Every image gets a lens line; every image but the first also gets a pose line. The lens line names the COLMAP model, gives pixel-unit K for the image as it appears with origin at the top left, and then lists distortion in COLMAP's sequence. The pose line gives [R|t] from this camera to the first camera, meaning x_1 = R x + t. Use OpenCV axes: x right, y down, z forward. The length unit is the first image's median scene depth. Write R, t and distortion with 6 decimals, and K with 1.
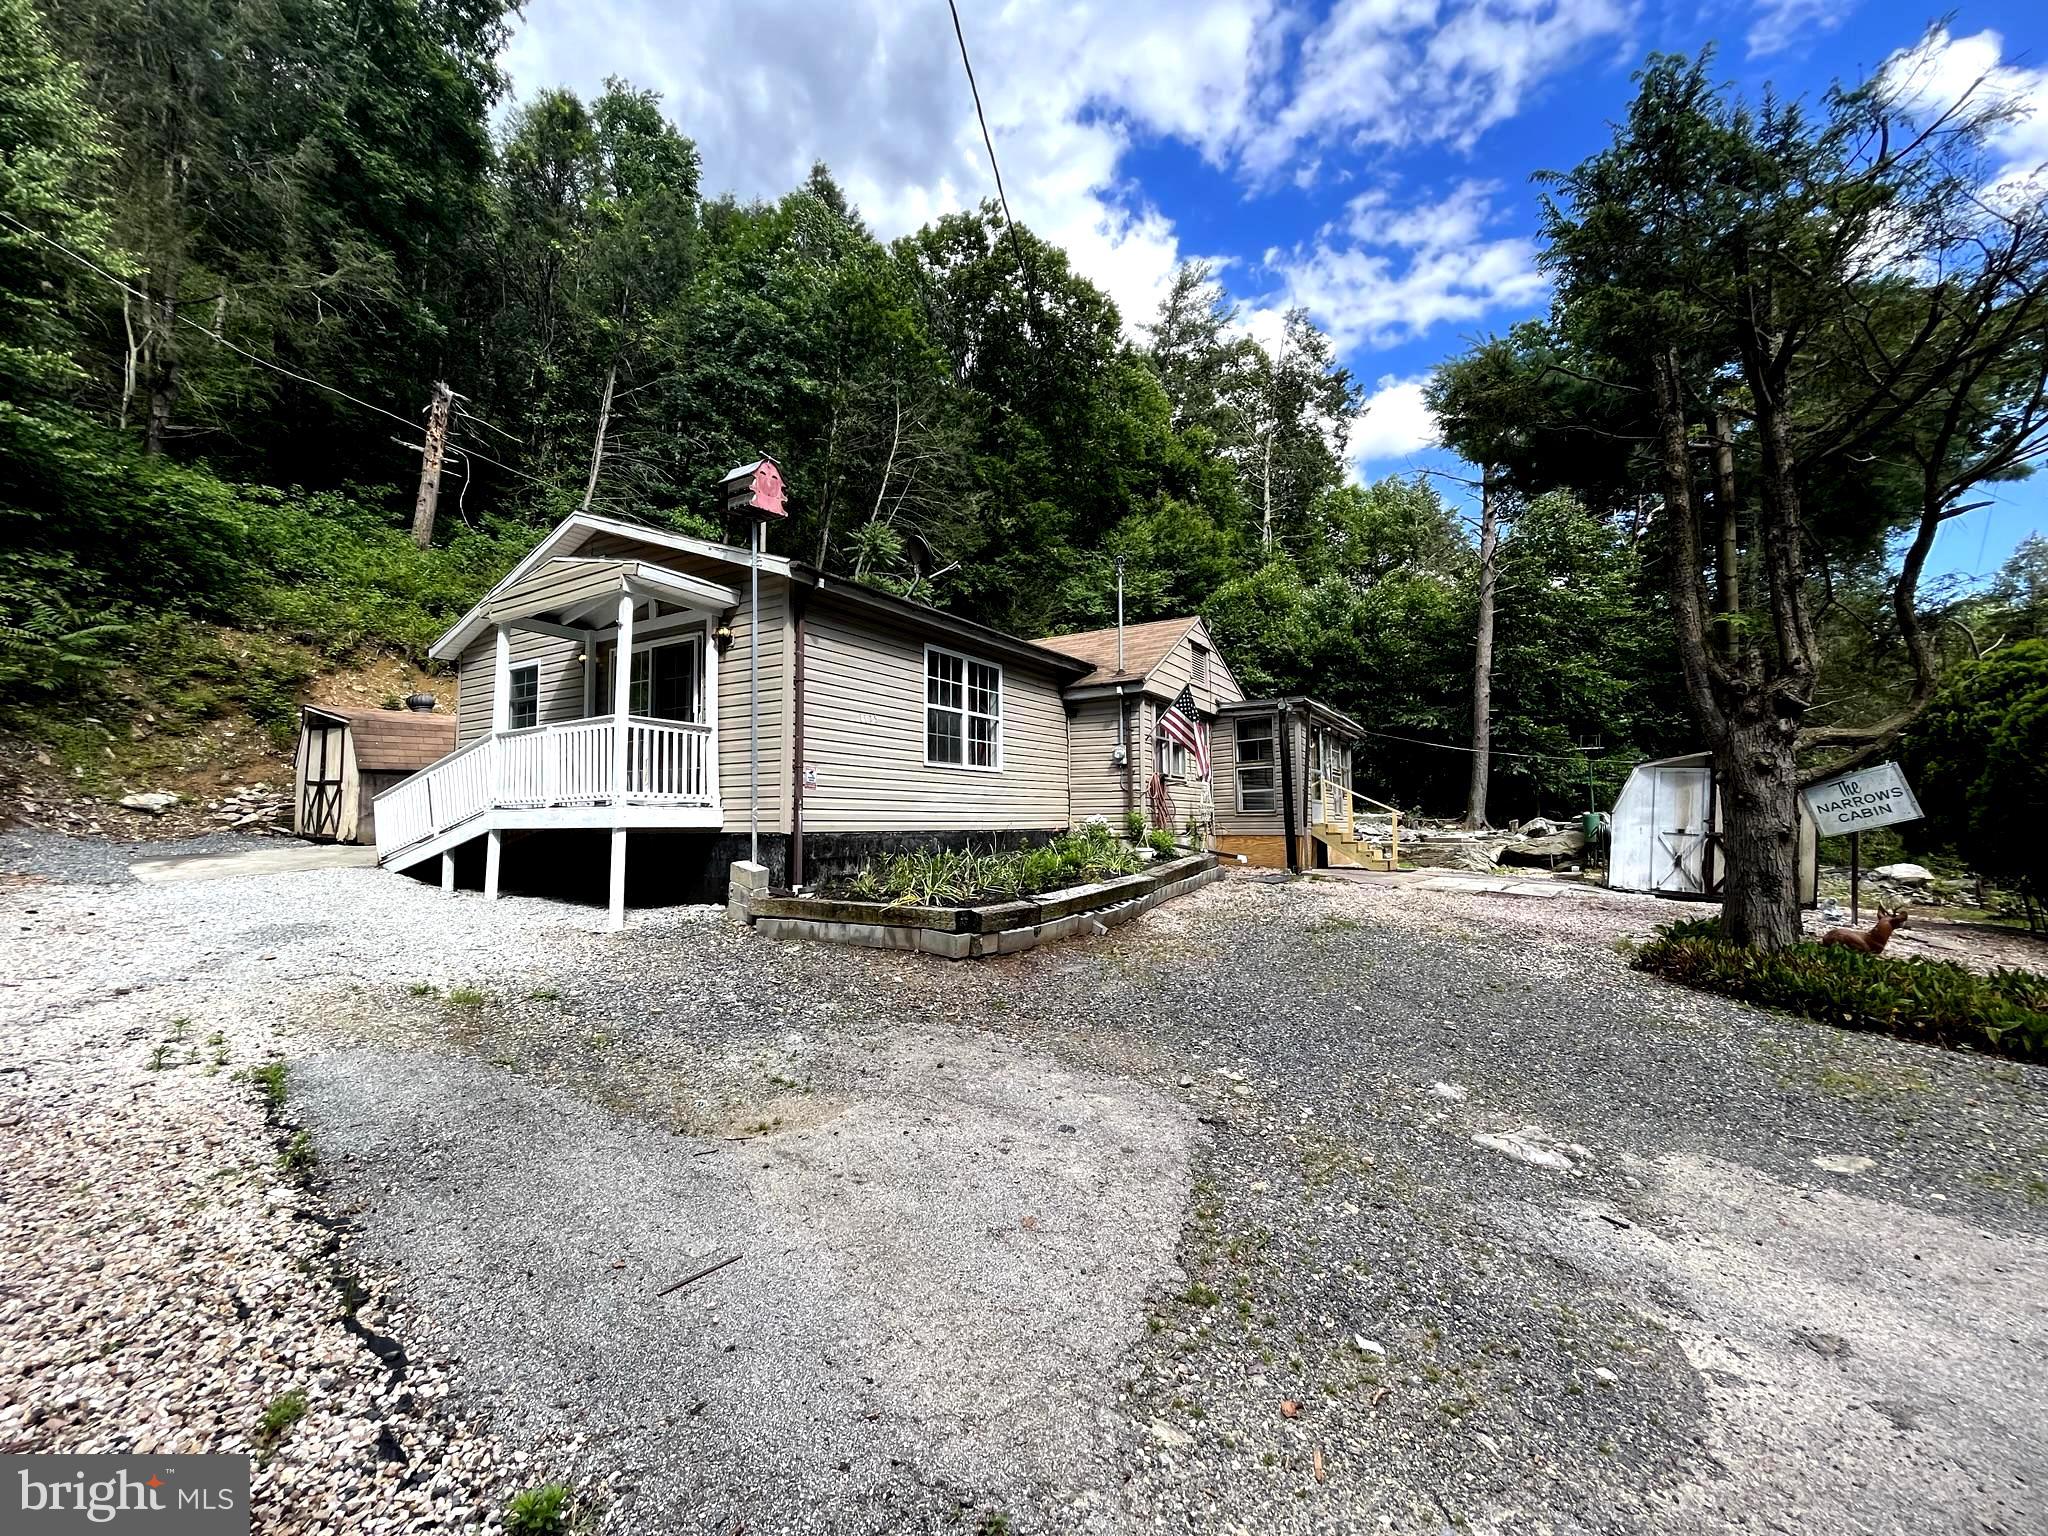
lens RADIAL K [[787.8, 0, 1014.8], [0, 787.8, 769.0], [0, 0, 1]] dist [-0.003525, 0.000428]
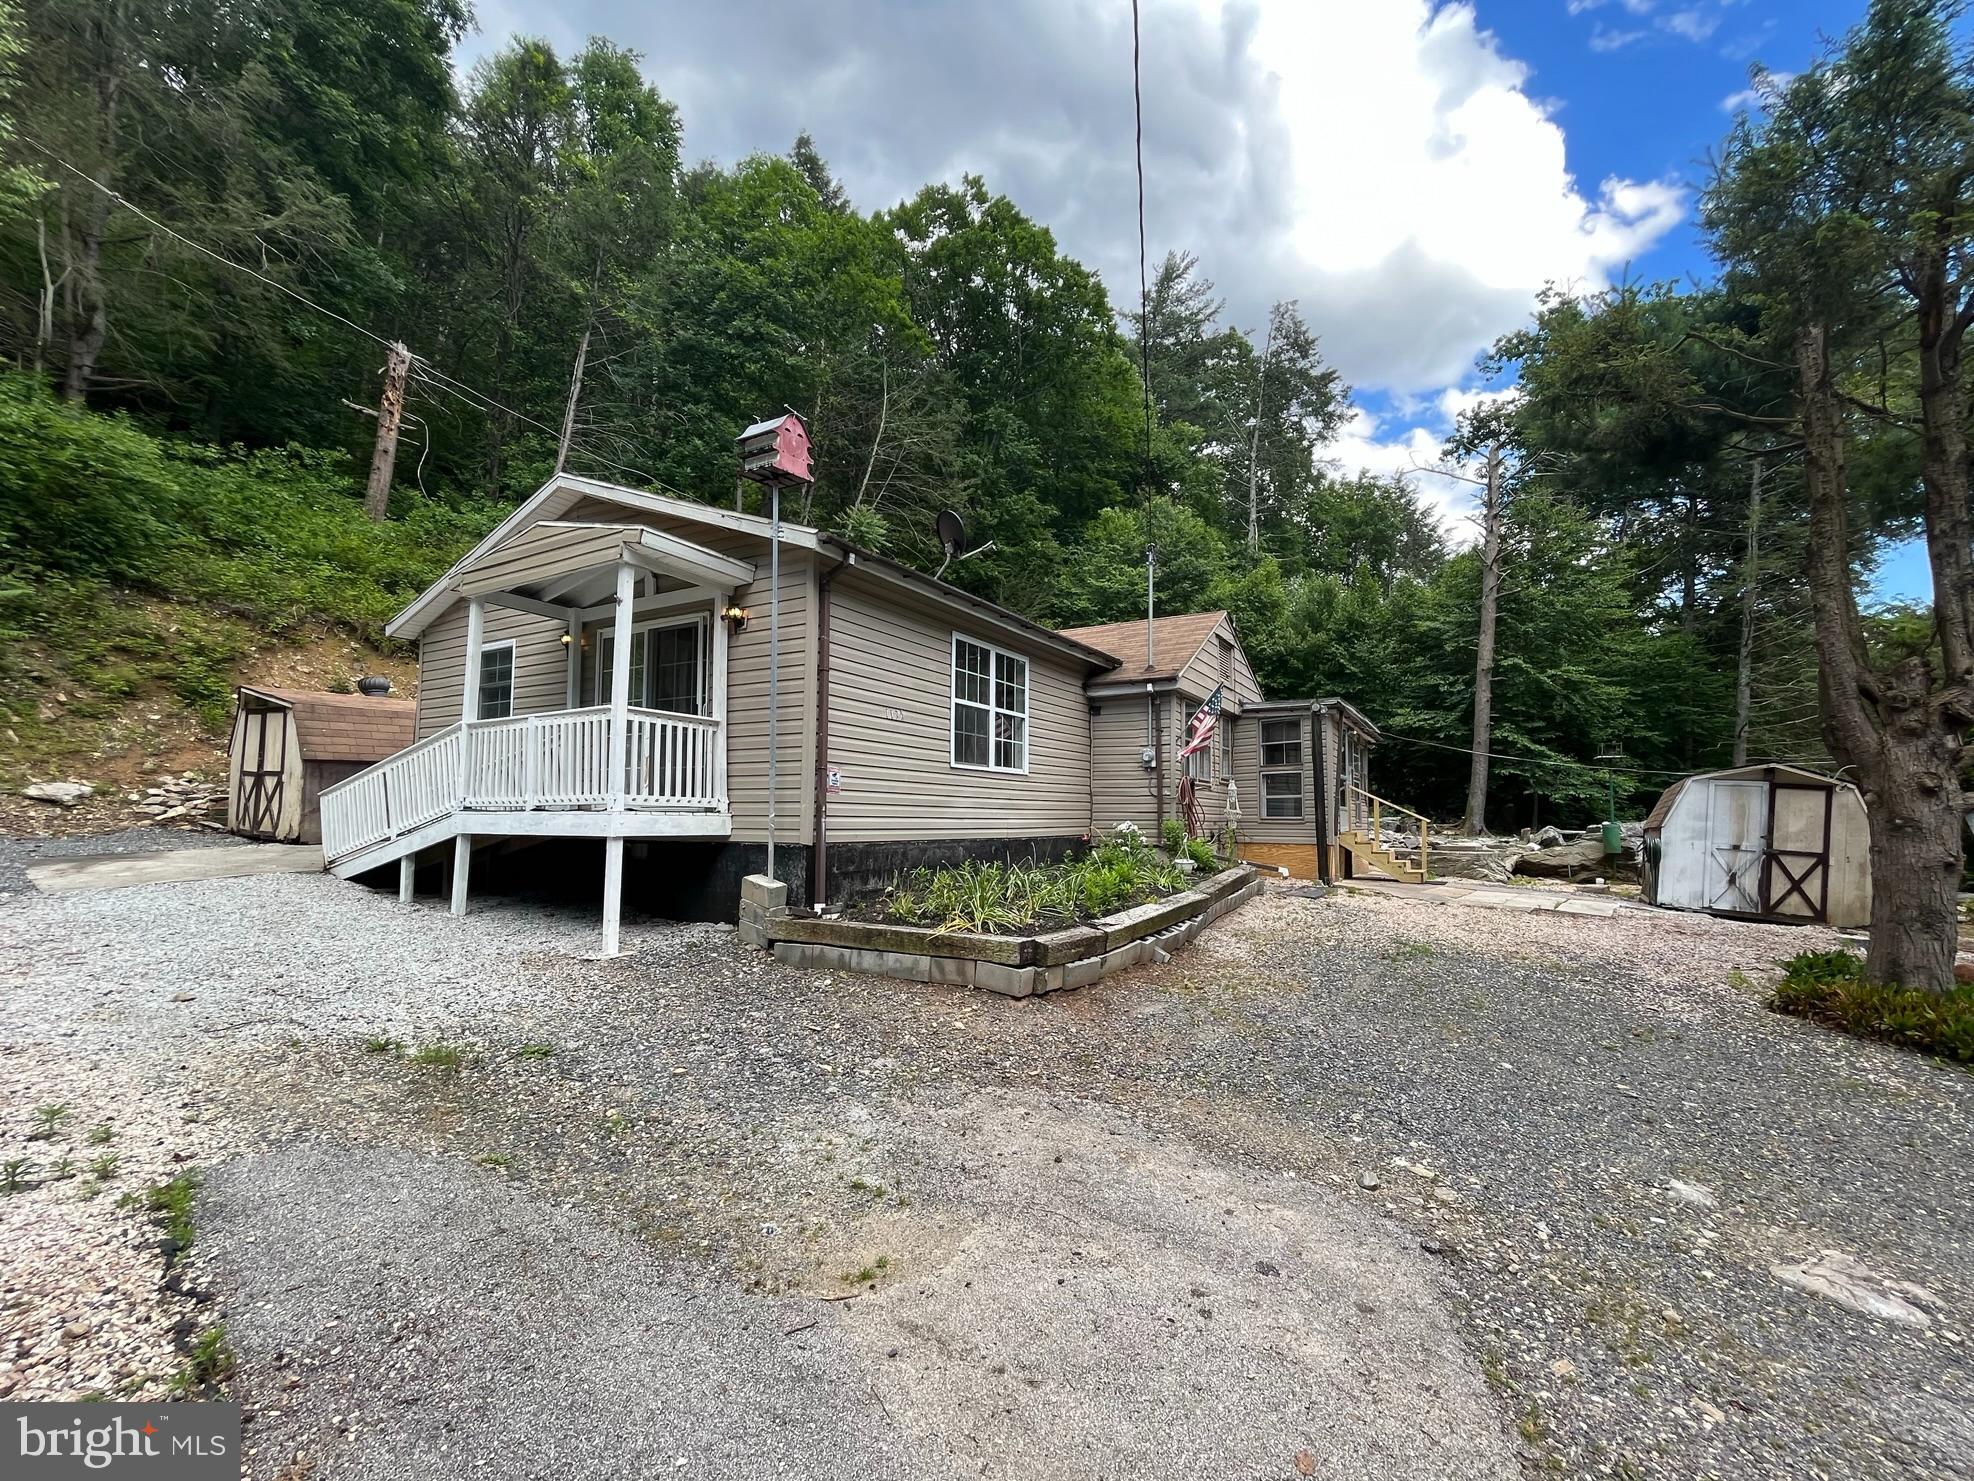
lens RADIAL K [[794.4, 0, 1015.6], [0, 794.4, 768.4], [0, 0, 1]] dist [-0.004414, 0.001004]
pose [[0.999168, 0.015740, 0.037628, -0.072791], [-0.015928, 0.999862, 0.004694, -0.008064], [-0.037549, -0.005289, 0.999281, 0.086525]]
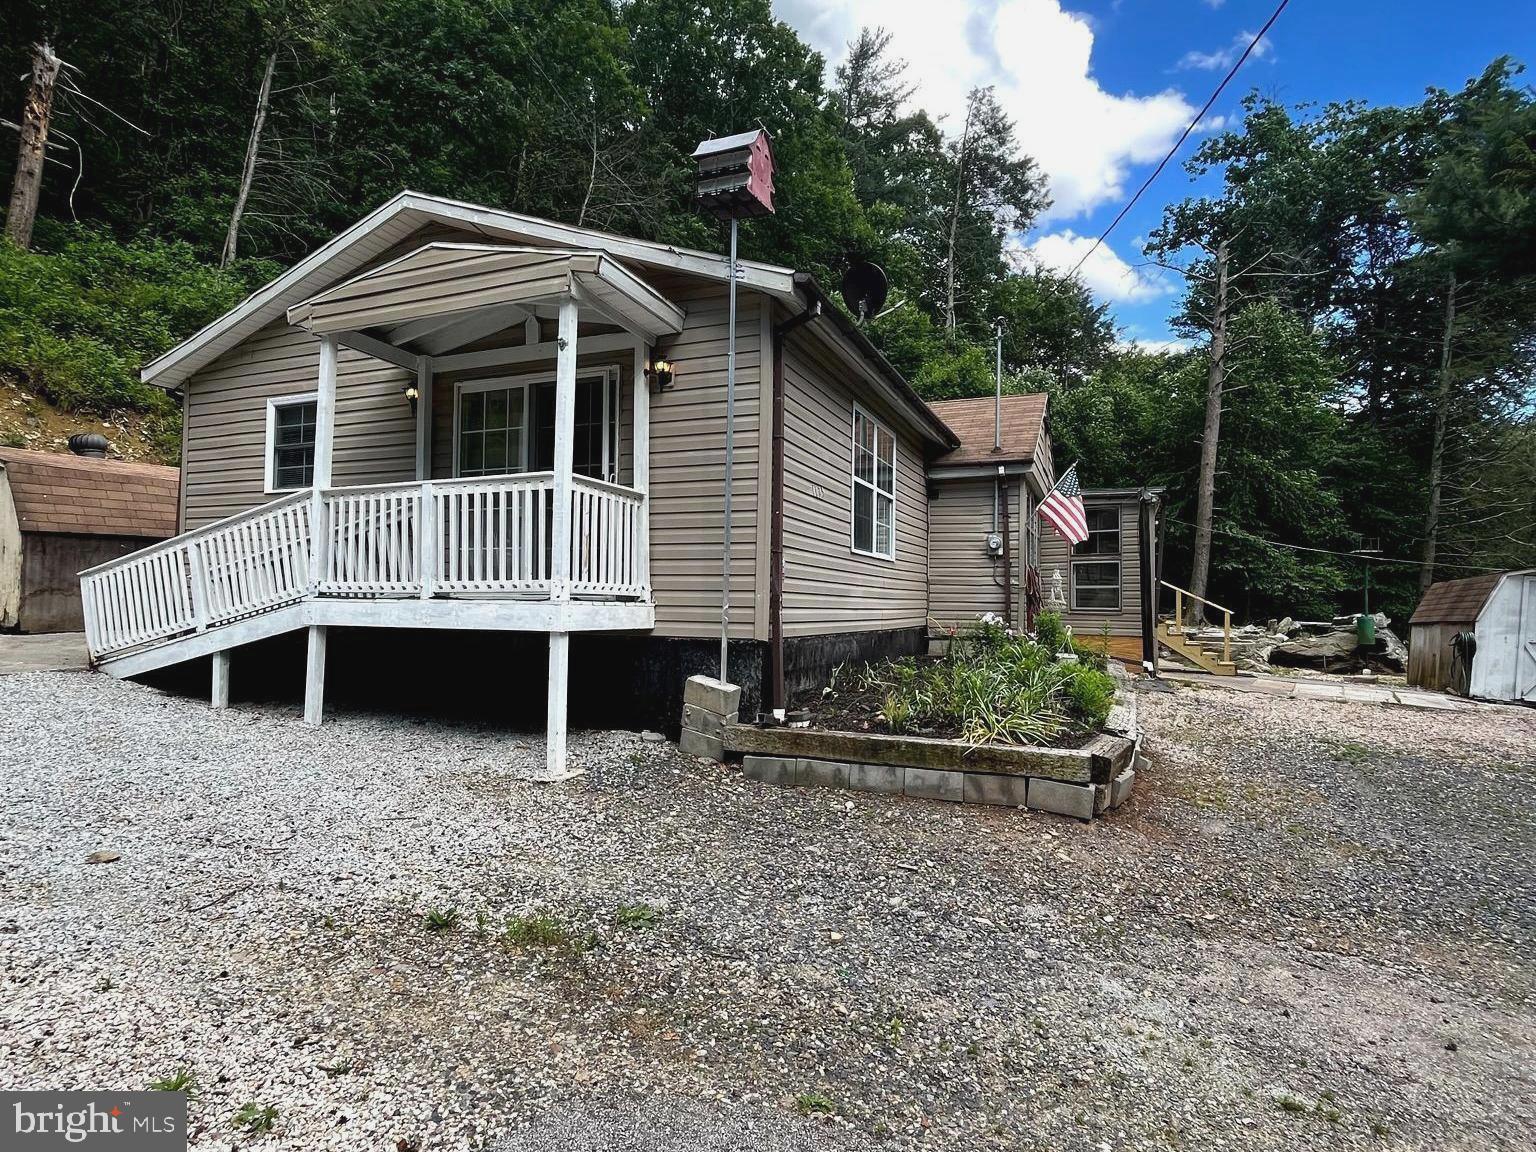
lens RADIAL K [[800.4, 0, 770.5], [0, 800.4, 576.9], [0, 0, 1]] dist [-0.001121, -0.001065]
pose [[0.988072, 0.026135, 0.151761, -0.312065], [-0.031242, 0.999020, 0.031364, -0.002318], [-0.150792, -0.035731, 0.987920, 0.191771]]
